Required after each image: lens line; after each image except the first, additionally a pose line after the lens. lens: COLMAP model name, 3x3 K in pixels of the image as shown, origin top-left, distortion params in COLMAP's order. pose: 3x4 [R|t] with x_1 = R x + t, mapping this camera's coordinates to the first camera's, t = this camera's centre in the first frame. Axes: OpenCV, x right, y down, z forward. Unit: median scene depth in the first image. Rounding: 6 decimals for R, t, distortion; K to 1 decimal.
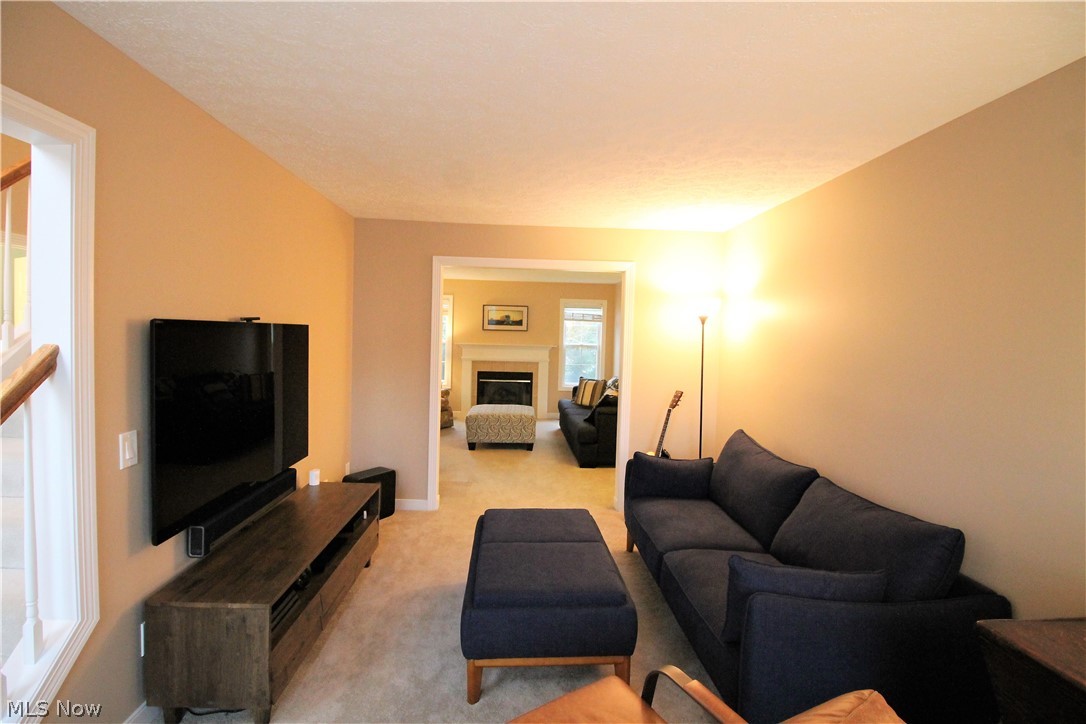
lens RADIAL K [[505.5, 0, 546.2], [0, 505.5, 353.5], [0, 0, 1]] dist [-0.003592, -0.008896]
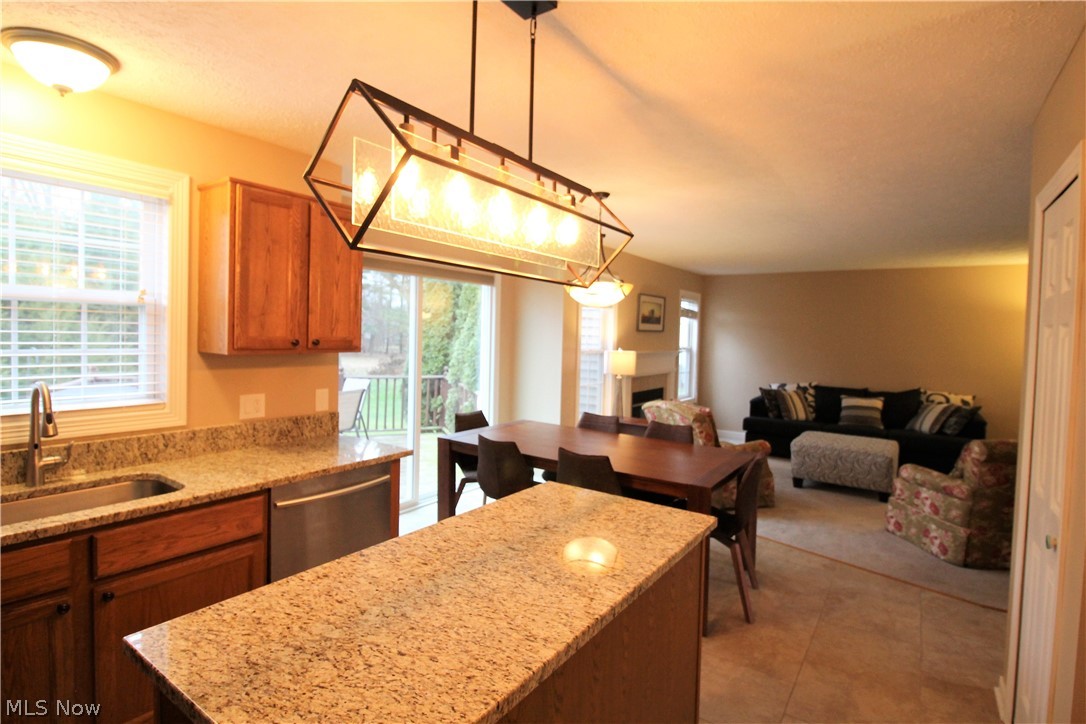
lens RADIAL K [[543.5, 0, 541.0], [0, 543.5, 353.5], [0, 0, 1]] dist [-0.005428, -0.004962]
pose [[0.624566, -0.043749, 0.779746, -1.056982], [0.024193, 0.999034, 0.036674, -0.063965], [-0.780597, -0.004041, 0.625021, 0.900063]]
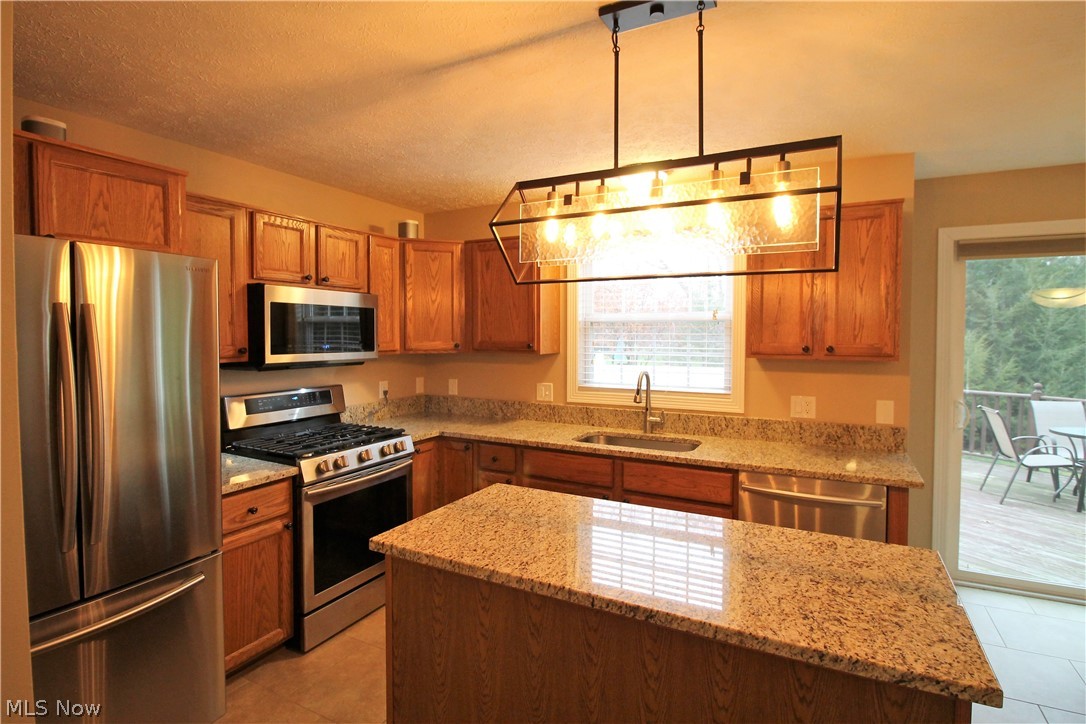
lens RADIAL K [[543.5, 0, 540.2], [0, 543.5, 354.6], [0, 0, 1]] dist [-0.005428, -0.004962]
pose [[0.848783, -0.009870, -0.528649, -0.815720], [0.003453, 0.999908, -0.013123, -0.052628], [0.528730, 0.009313, 0.848739, 0.824043]]
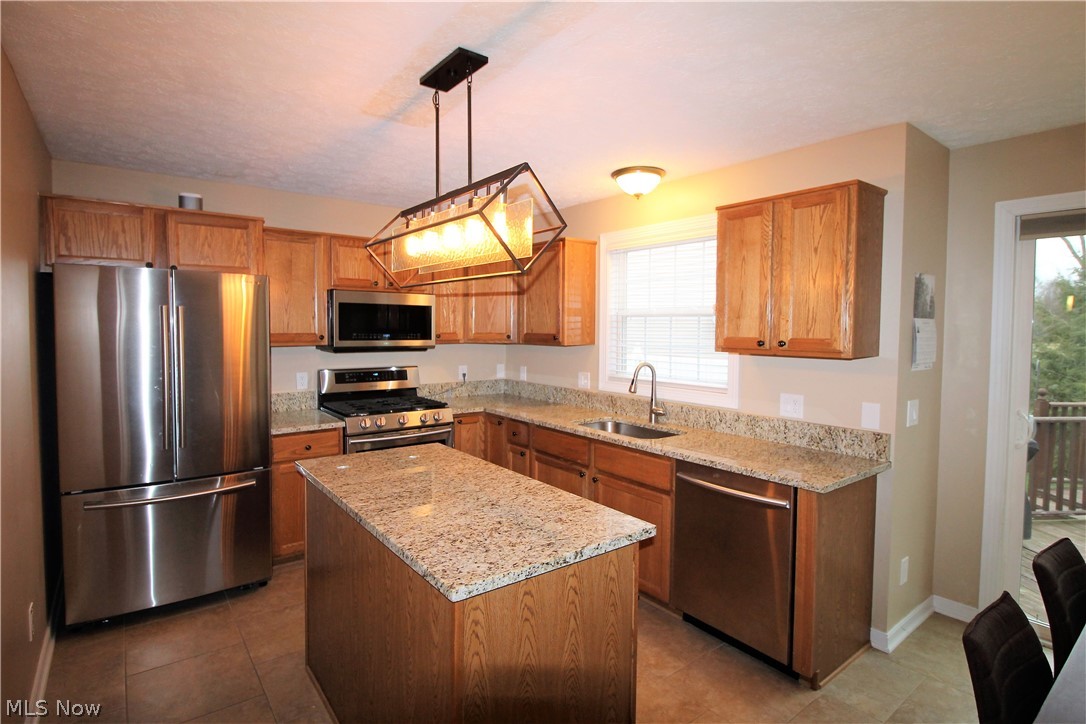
lens RADIAL K [[543.5, 0, 539.8], [0, 543.5, 357.8], [0, 0, 1]] dist [-0.005428, -0.004962]
pose [[0.554795, 0.019515, -0.831758, -0.618413], [-0.025202, 0.999660, 0.006644, -0.049567], [0.831605, 0.017276, 0.555099, 0.922578]]
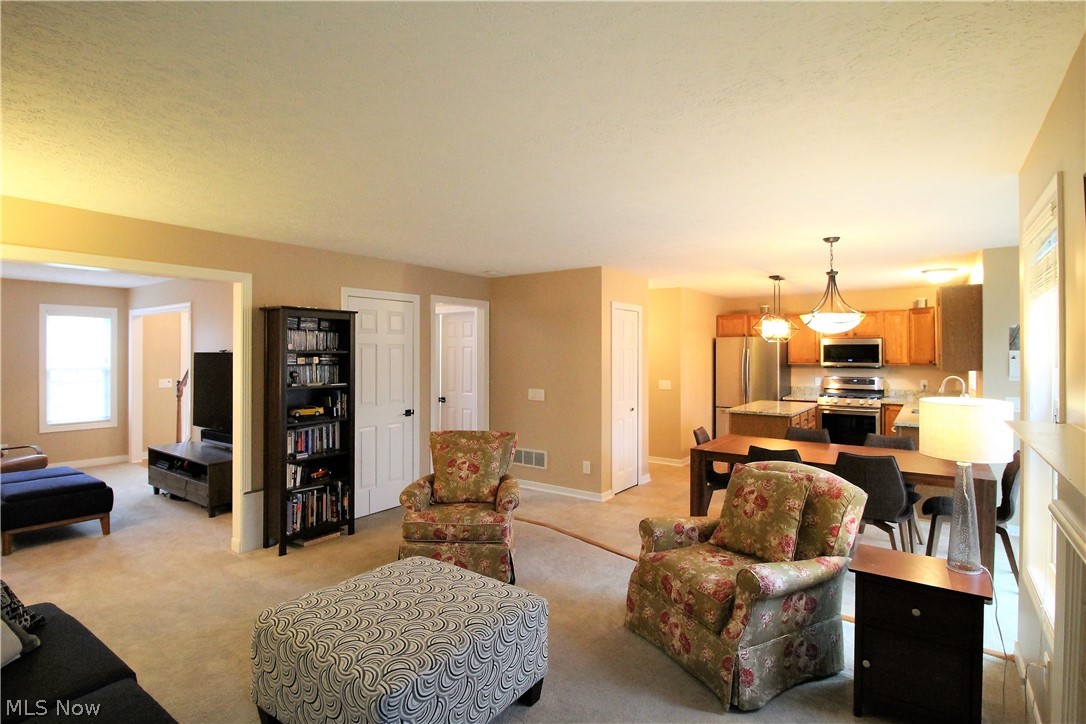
lens RADIAL K [[548.8, 0, 538.9], [0, 548.8, 350.4], [0, 0, 1]] dist [-0.006147, -0.001621]
pose [[-0.638404, -0.034167, -0.768943, 0.132065], [-0.052275, 0.998632, -0.000973, -0.050362], [0.767924, 0.039576, -0.639317, 1.349870]]
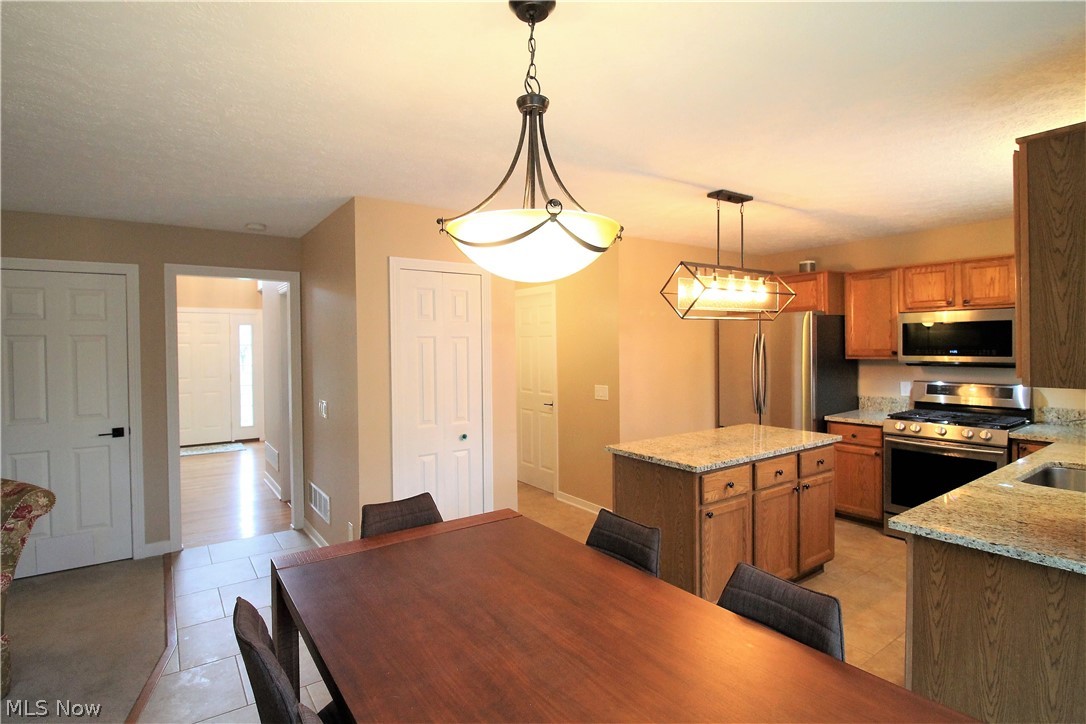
lens RADIAL K [[543.5, 0, 537.5], [0, 543.5, 342.4], [0, 0, 1]] dist [-0.005428, -0.004962]
pose [[-0.853664, -0.023275, -0.520304, -0.475395], [-0.037086, 0.999182, 0.016150, -0.068416], [0.519502, 0.033082, -0.853828, 1.391671]]
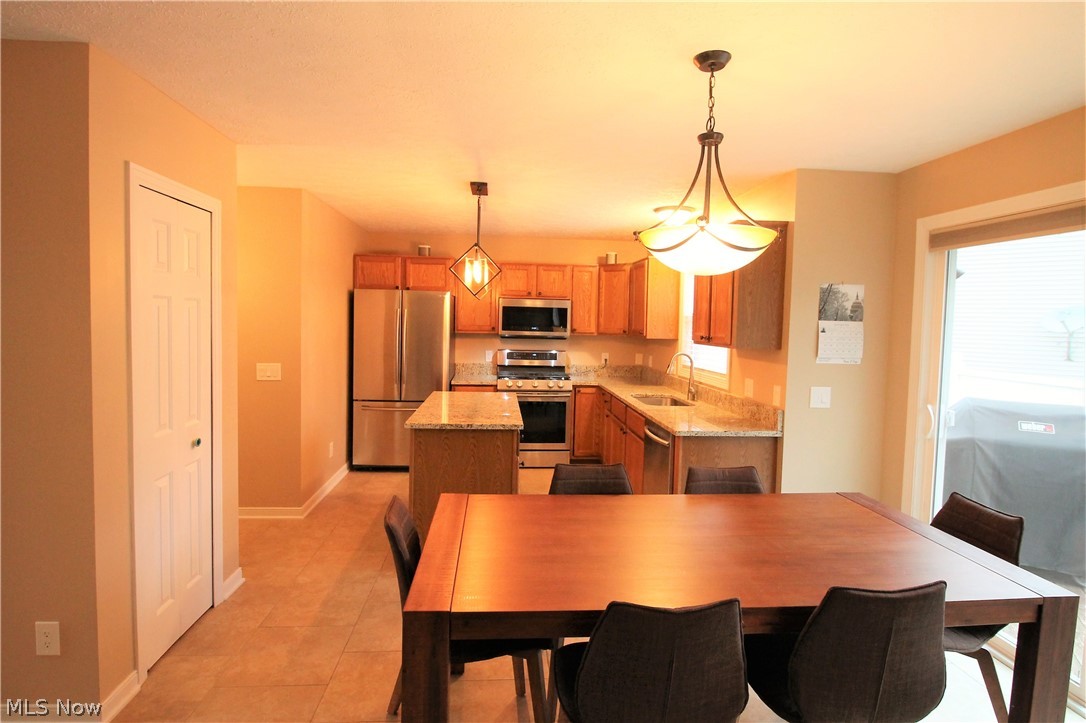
lens RADIAL K [[567.0, 0, 543.4], [0, 567.0, 353.2], [0, 0, 1]] dist [-0.002694, -0.004972]
pose [[0.019348, 0.027759, -0.999427, -0.288575], [-0.065109, 0.997528, 0.026446, -0.050573], [0.997691, 0.064560, 0.021107, 1.109921]]
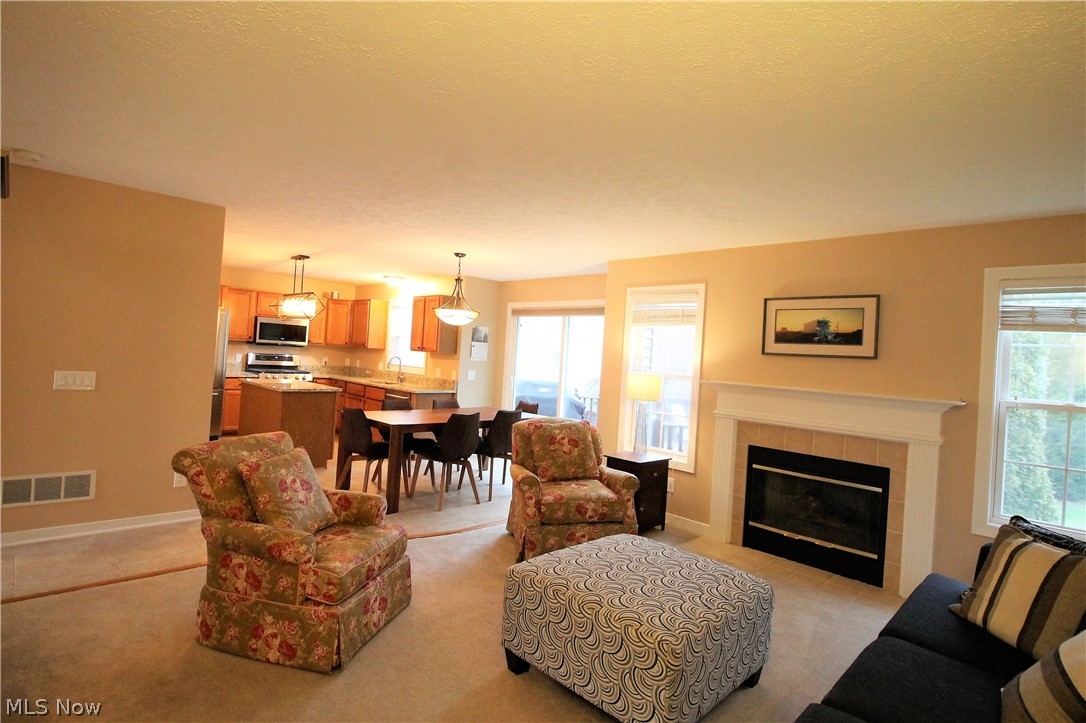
lens RADIAL K [[538.5, 0, 546.6], [0, 538.5, 352.7], [0, 0, 1]] dist [-0.004653, -0.000923]
pose [[0.661029, 0.008260, -0.750315, 0.147111], [-0.074806, 0.995683, -0.054943, -0.010130], [0.746622, 0.092448, 0.658794, 0.747913]]
